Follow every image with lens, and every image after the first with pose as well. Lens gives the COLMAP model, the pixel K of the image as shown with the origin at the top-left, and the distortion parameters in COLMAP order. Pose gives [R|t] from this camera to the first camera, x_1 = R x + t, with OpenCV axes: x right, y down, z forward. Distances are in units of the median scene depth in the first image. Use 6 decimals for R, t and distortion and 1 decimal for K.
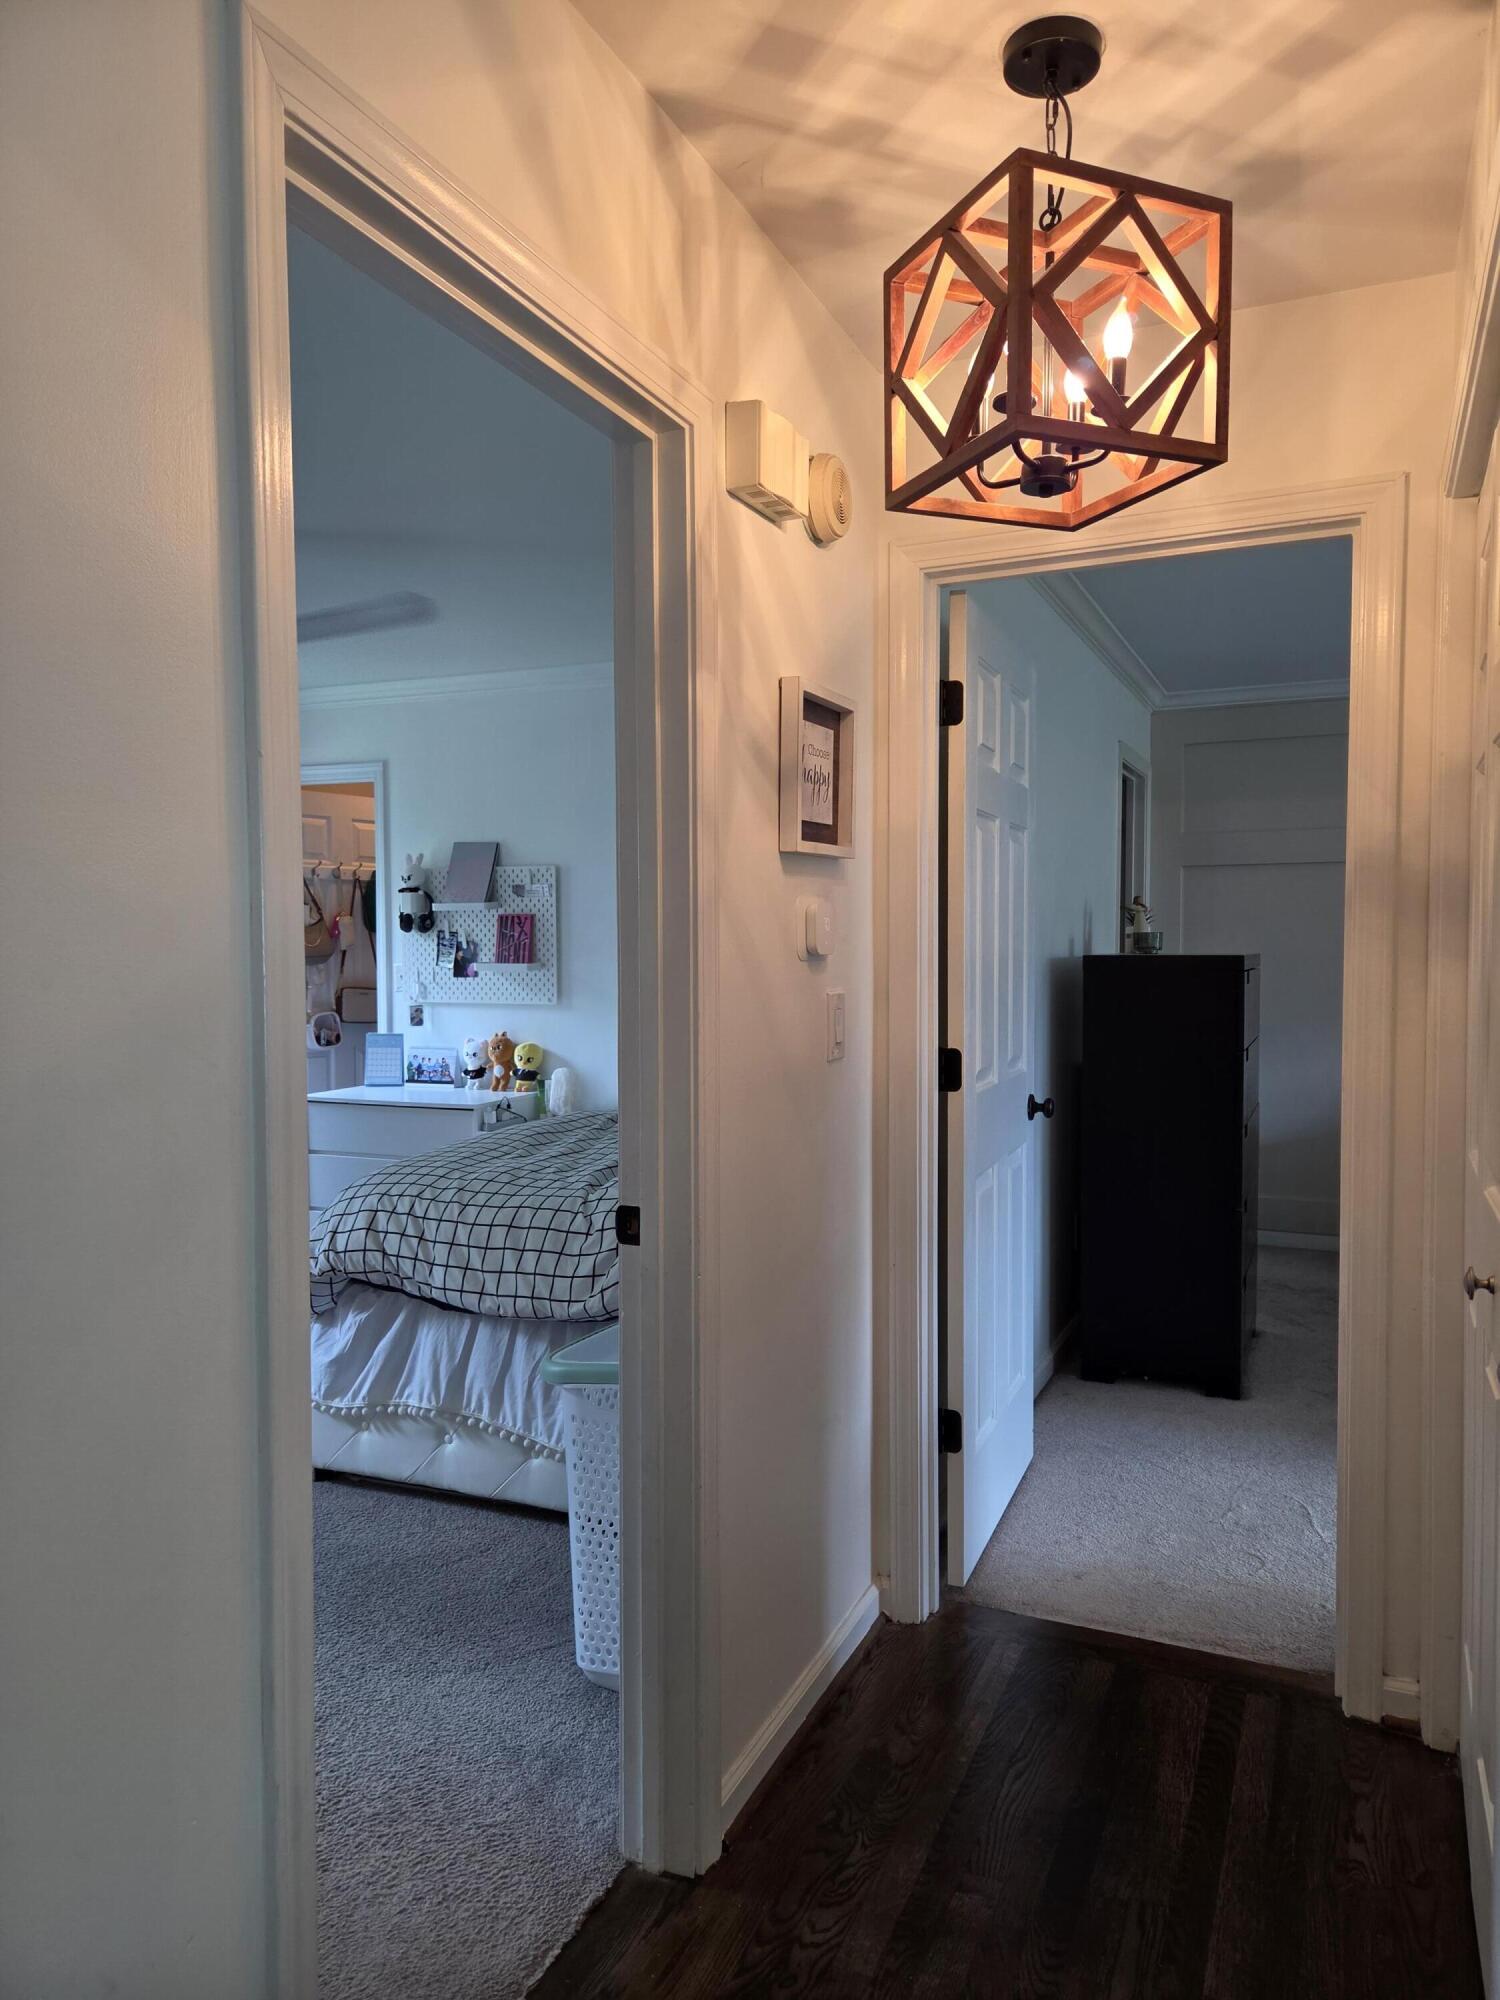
lens RADIAL K [[1349.6, 0, 782.7], [0, 1349.6, 1006.5], [0, 0, 1]] dist [0.070795, -0.060206]
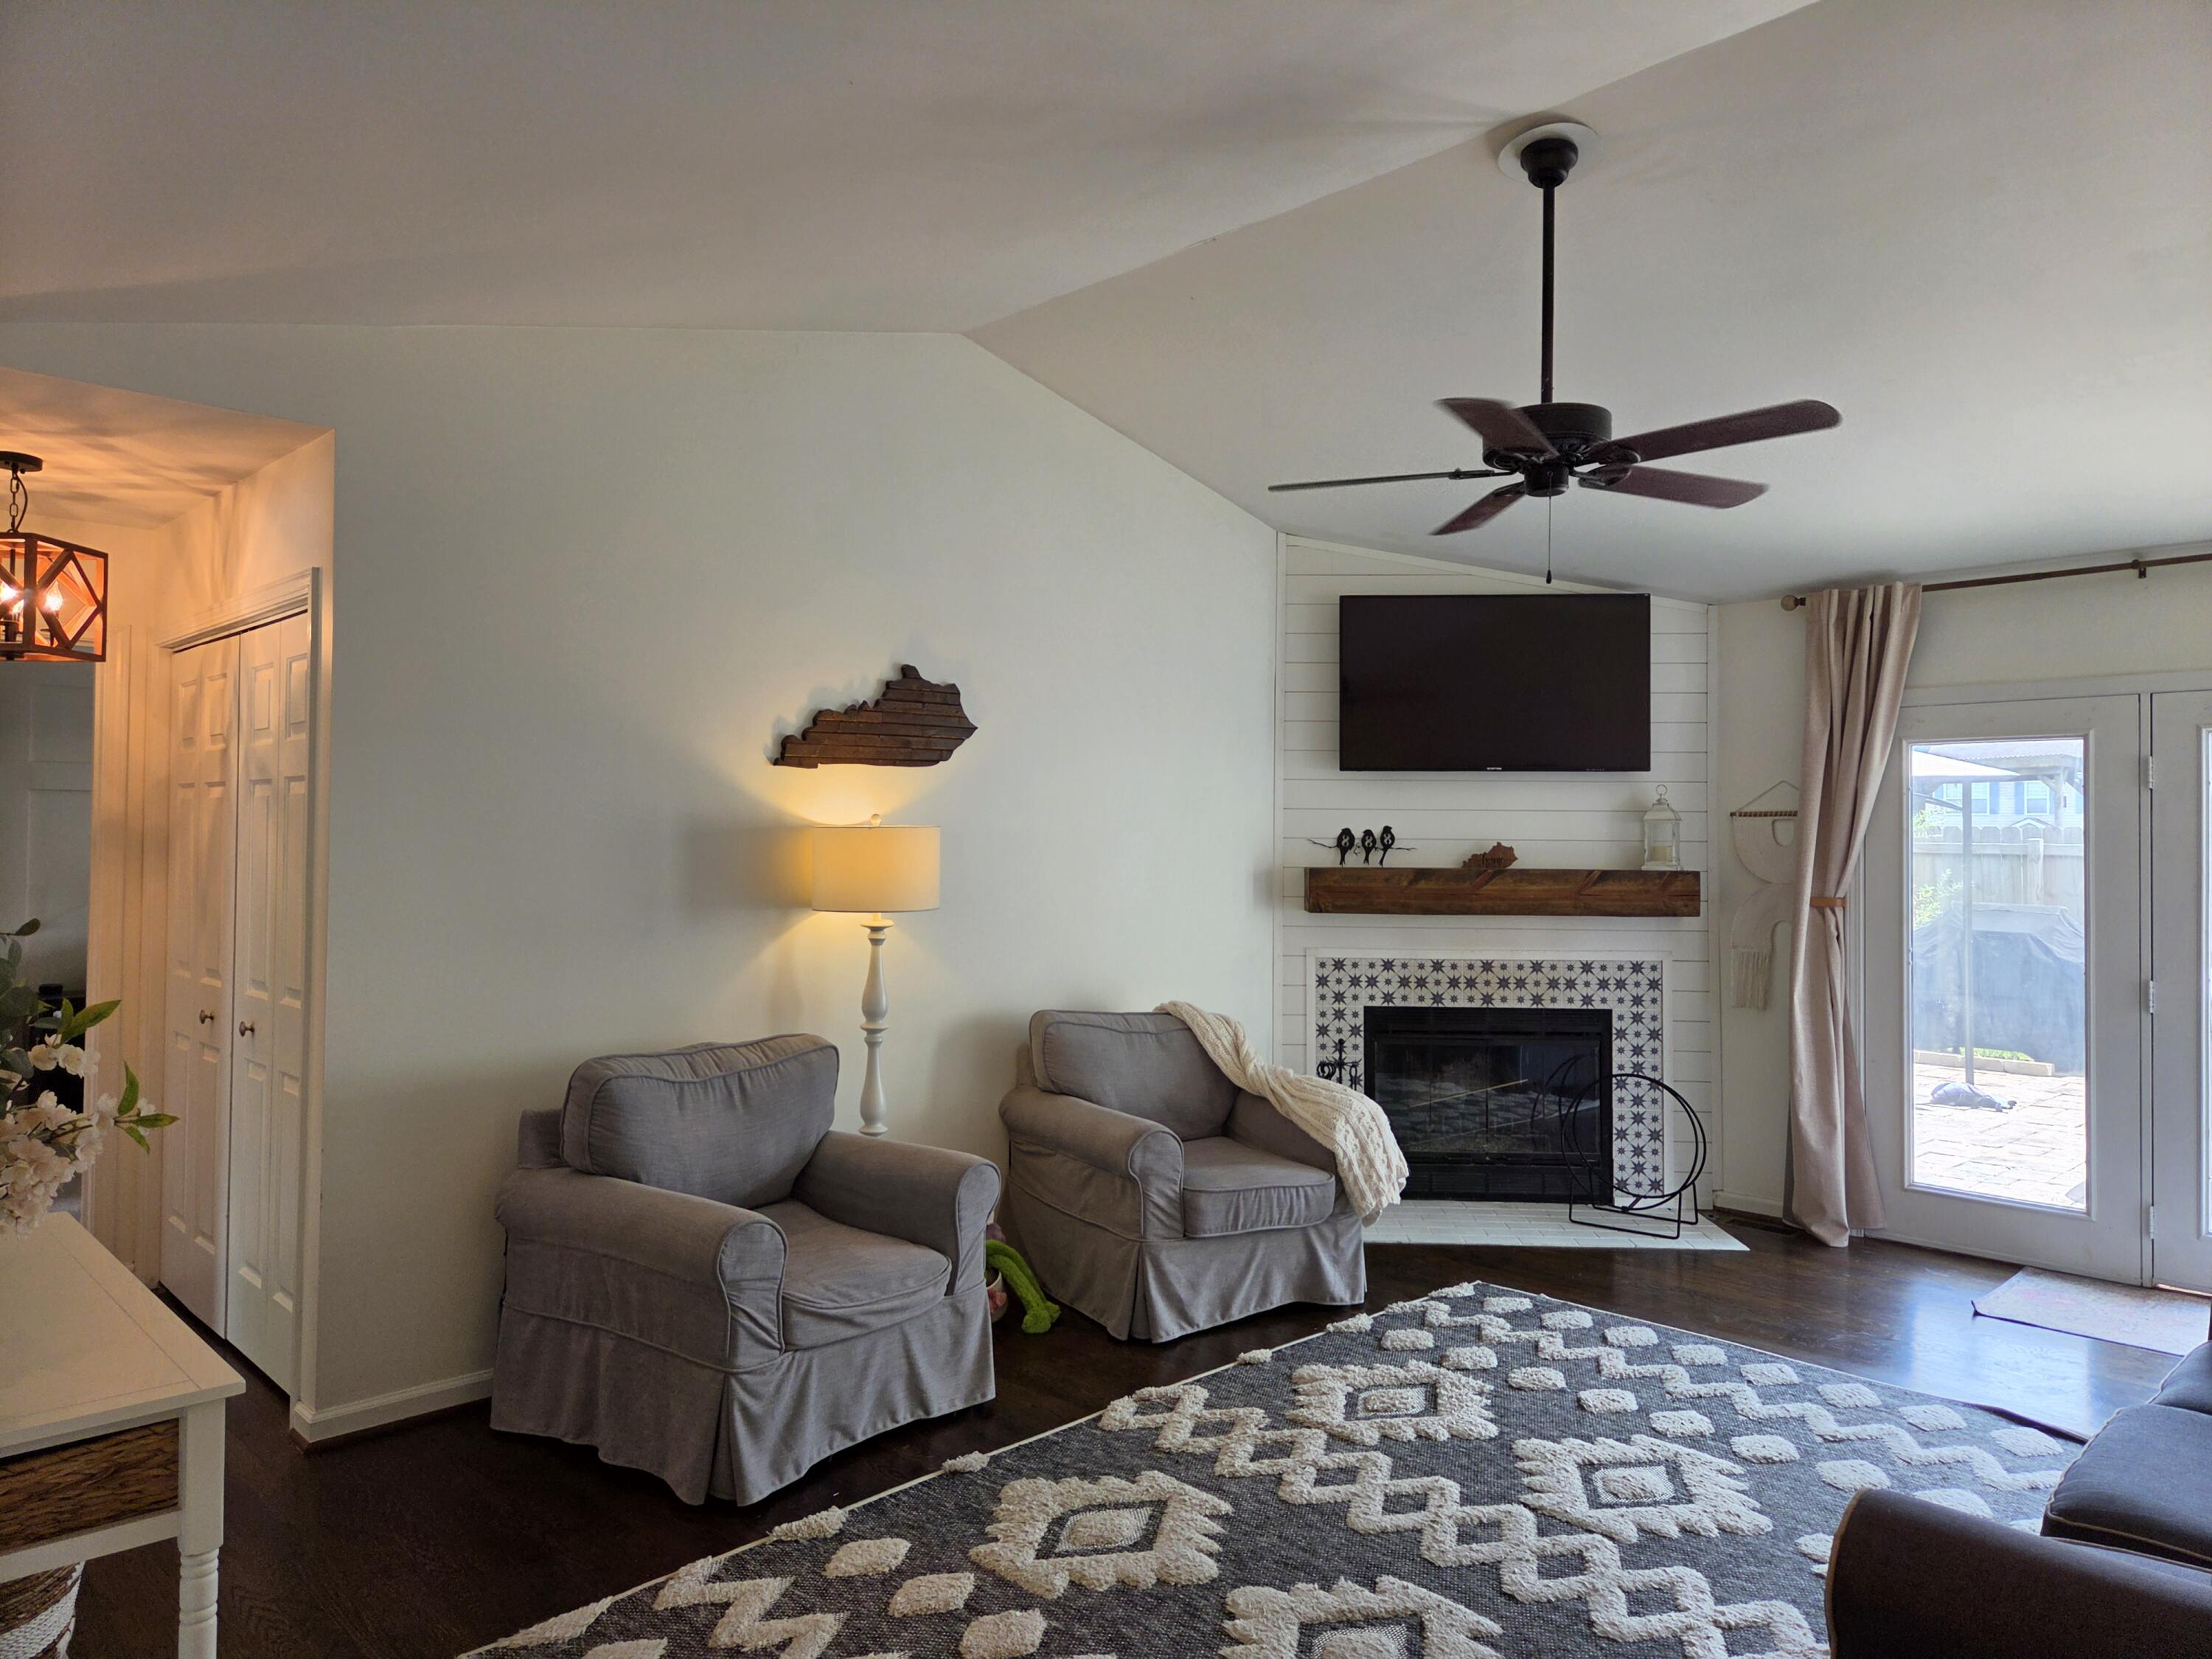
lens RADIAL K [[1492.7, 0, 1127.5], [0, 1492.7, 818.5], [0, 0, 1]] dist [0.070795, -0.060206]
pose [[0.374243, 0.021955, 0.927071, -0.422313], [0.033942, 0.998726, -0.037353, 0.004486], [-0.926709, 0.045445, 0.373021, -0.461754]]
